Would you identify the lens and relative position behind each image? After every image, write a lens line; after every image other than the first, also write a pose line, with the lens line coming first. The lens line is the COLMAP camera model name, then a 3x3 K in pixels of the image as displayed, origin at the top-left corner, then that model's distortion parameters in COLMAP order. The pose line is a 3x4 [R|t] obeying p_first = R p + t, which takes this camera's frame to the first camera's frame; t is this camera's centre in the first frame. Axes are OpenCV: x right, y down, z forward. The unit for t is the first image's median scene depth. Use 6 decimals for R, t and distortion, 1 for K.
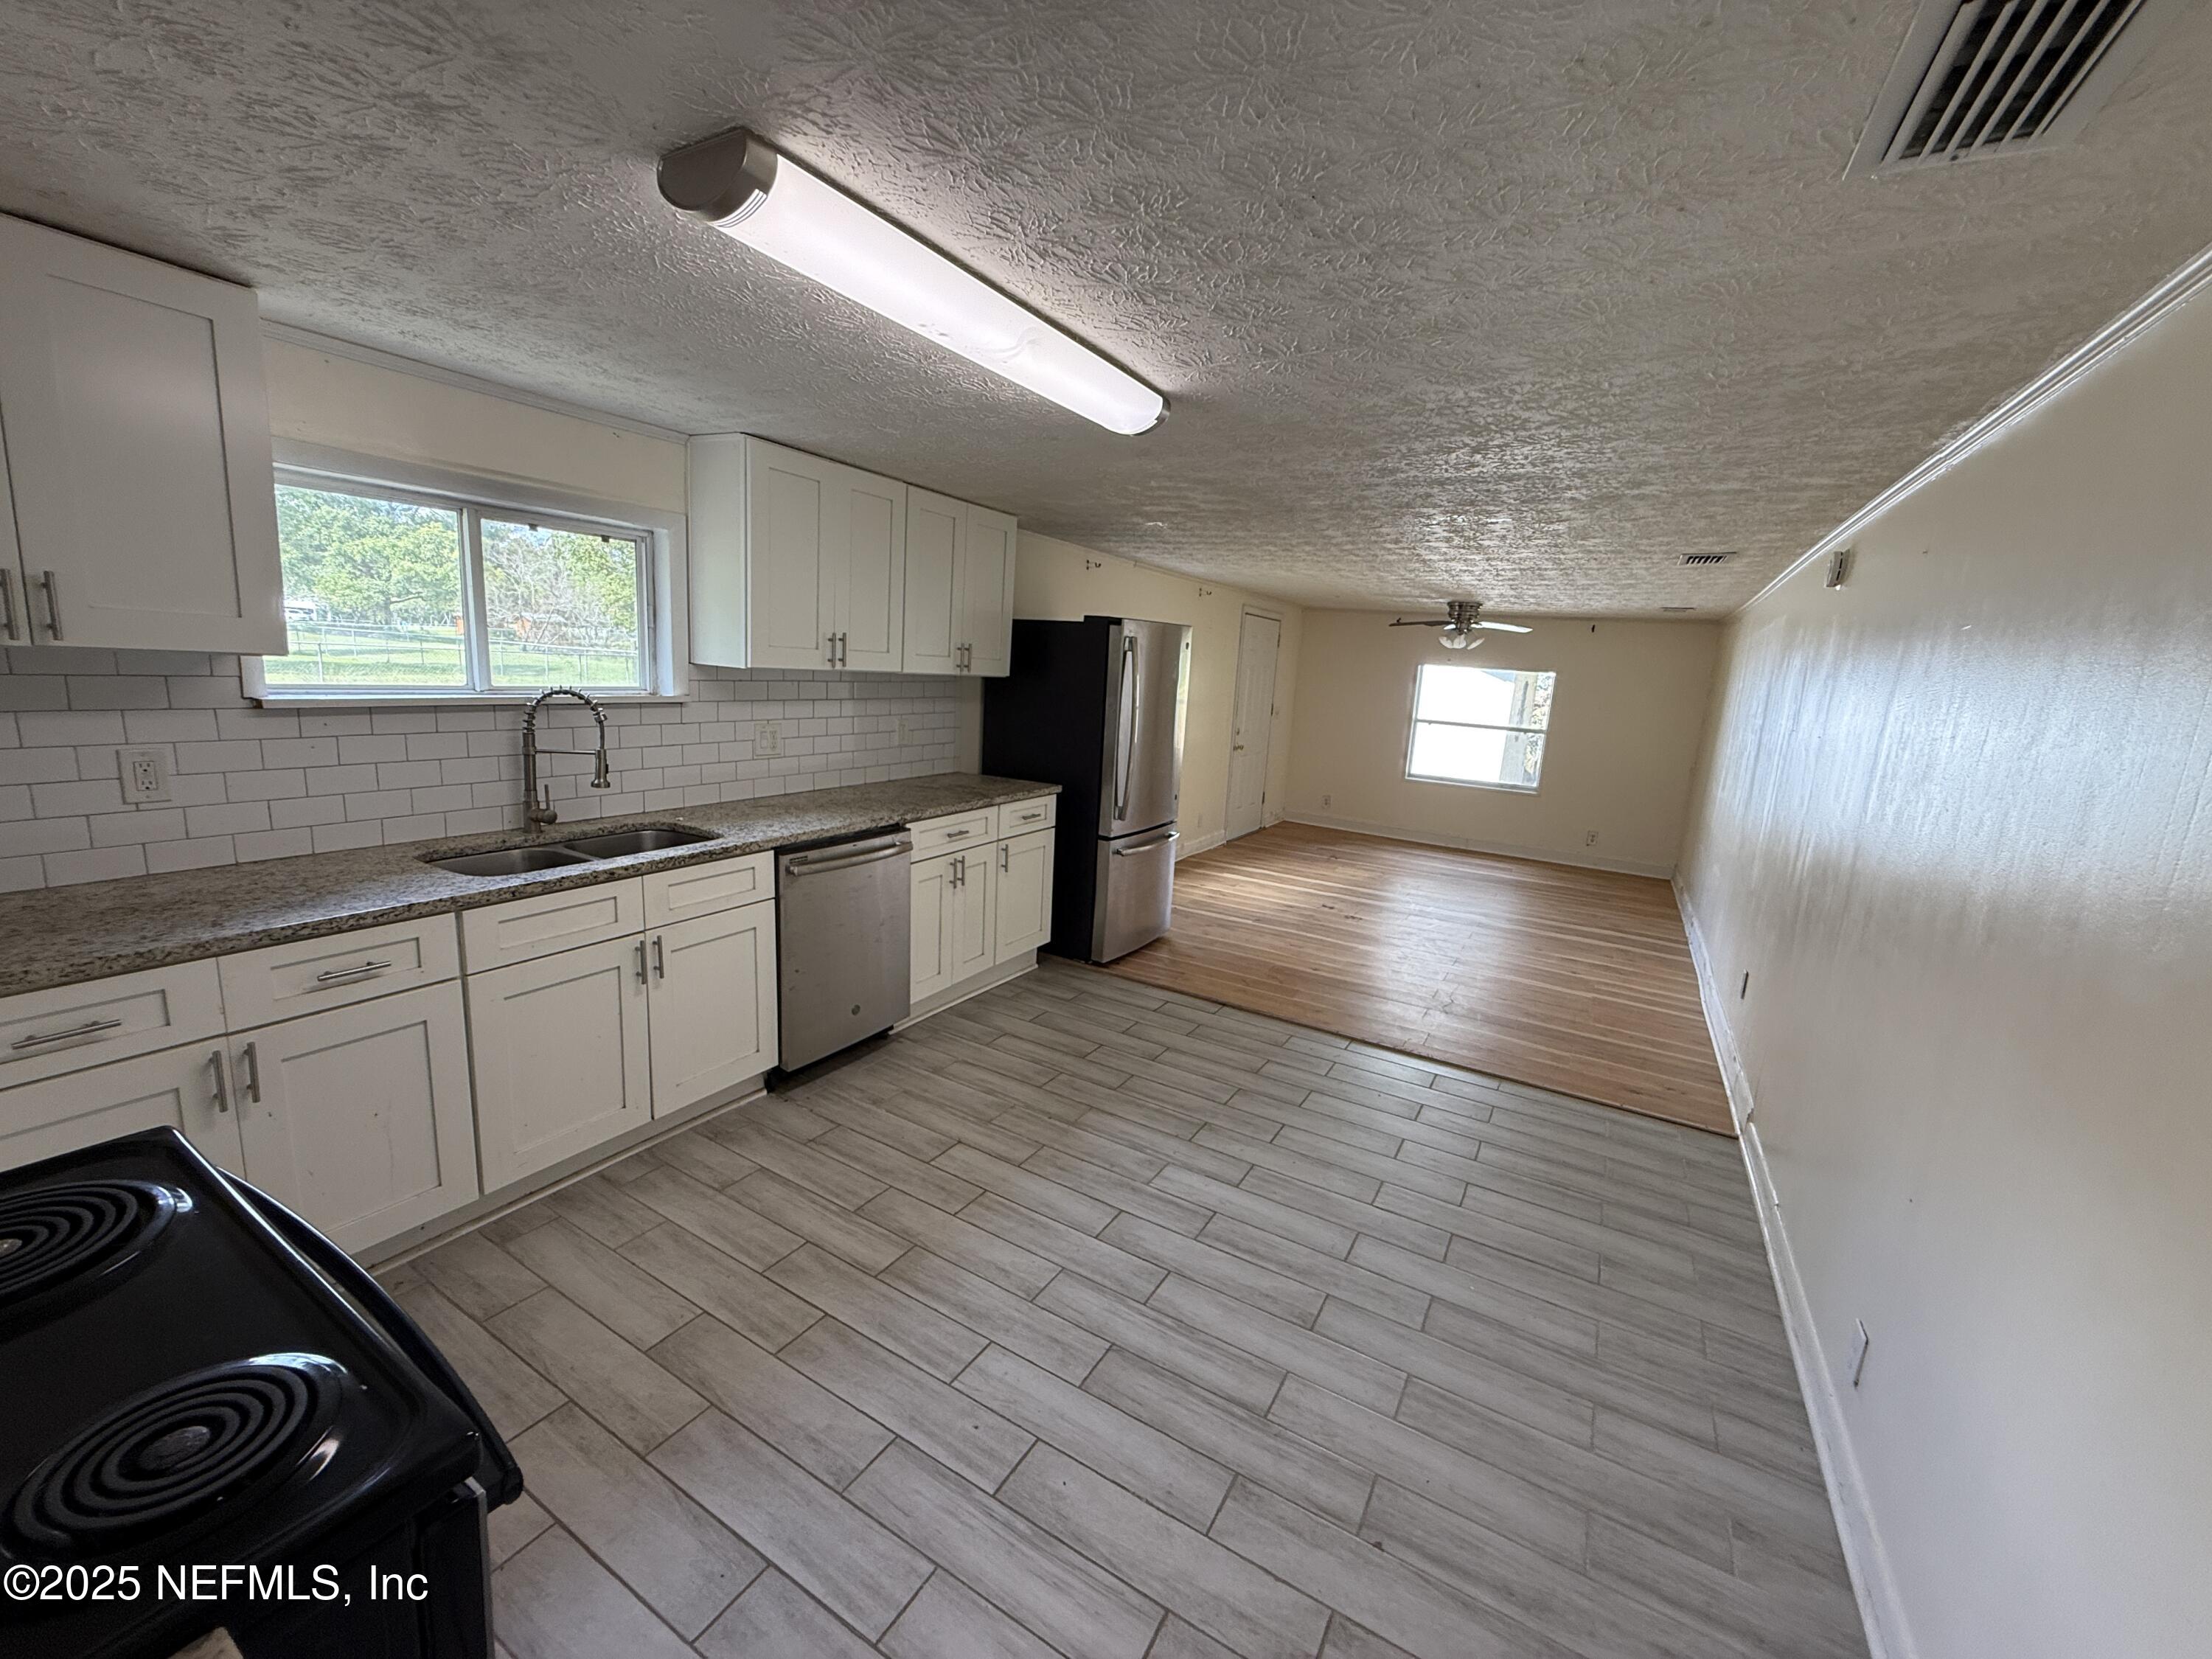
lens RADIAL K [[885.2, 0, 1108.5], [0, 885.2, 820.3], [0, 0, 1]] dist [-0.000400, 0.000203]
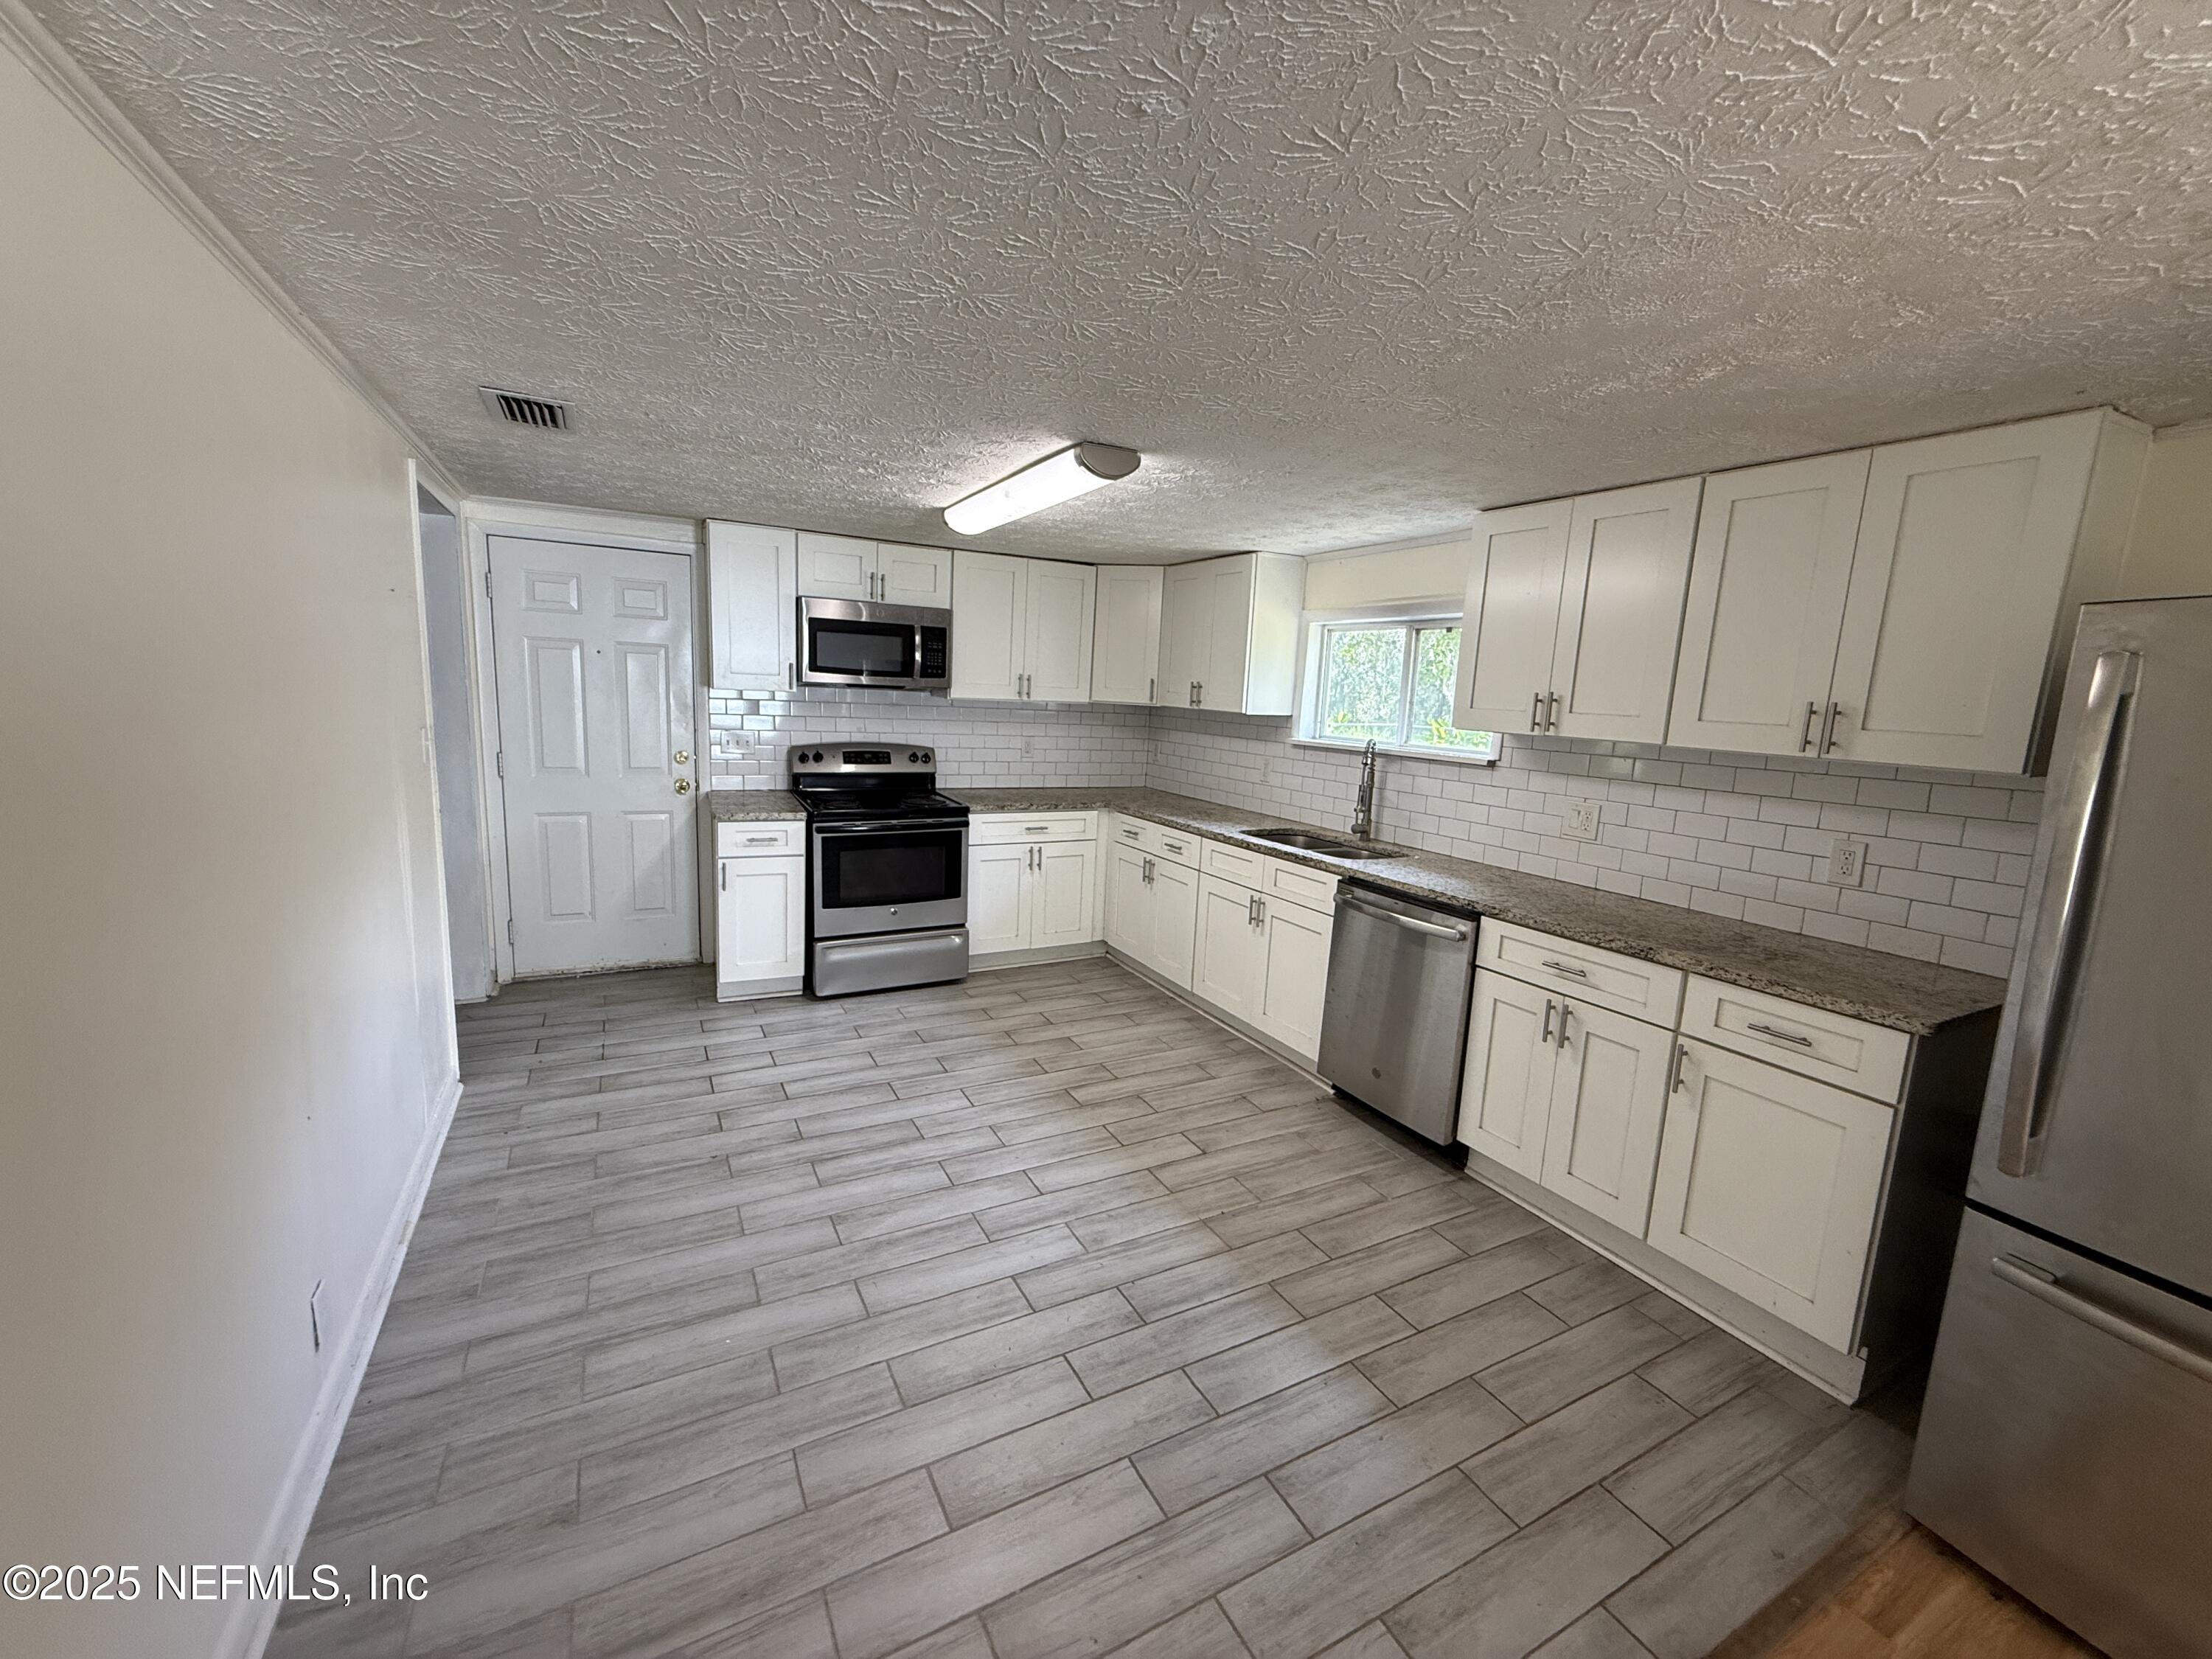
lens RADIAL K [[885.2, 0, 1108.6], [0, 885.2, 832.3], [0, 0, 1]] dist [-0.000400, 0.000203]
pose [[-0.517959, 0.049289, -0.853984, 0.946098], [-0.230332, 0.953429, 0.194730, -0.219398], [0.823811, 0.297563, -0.482485, 1.590439]]
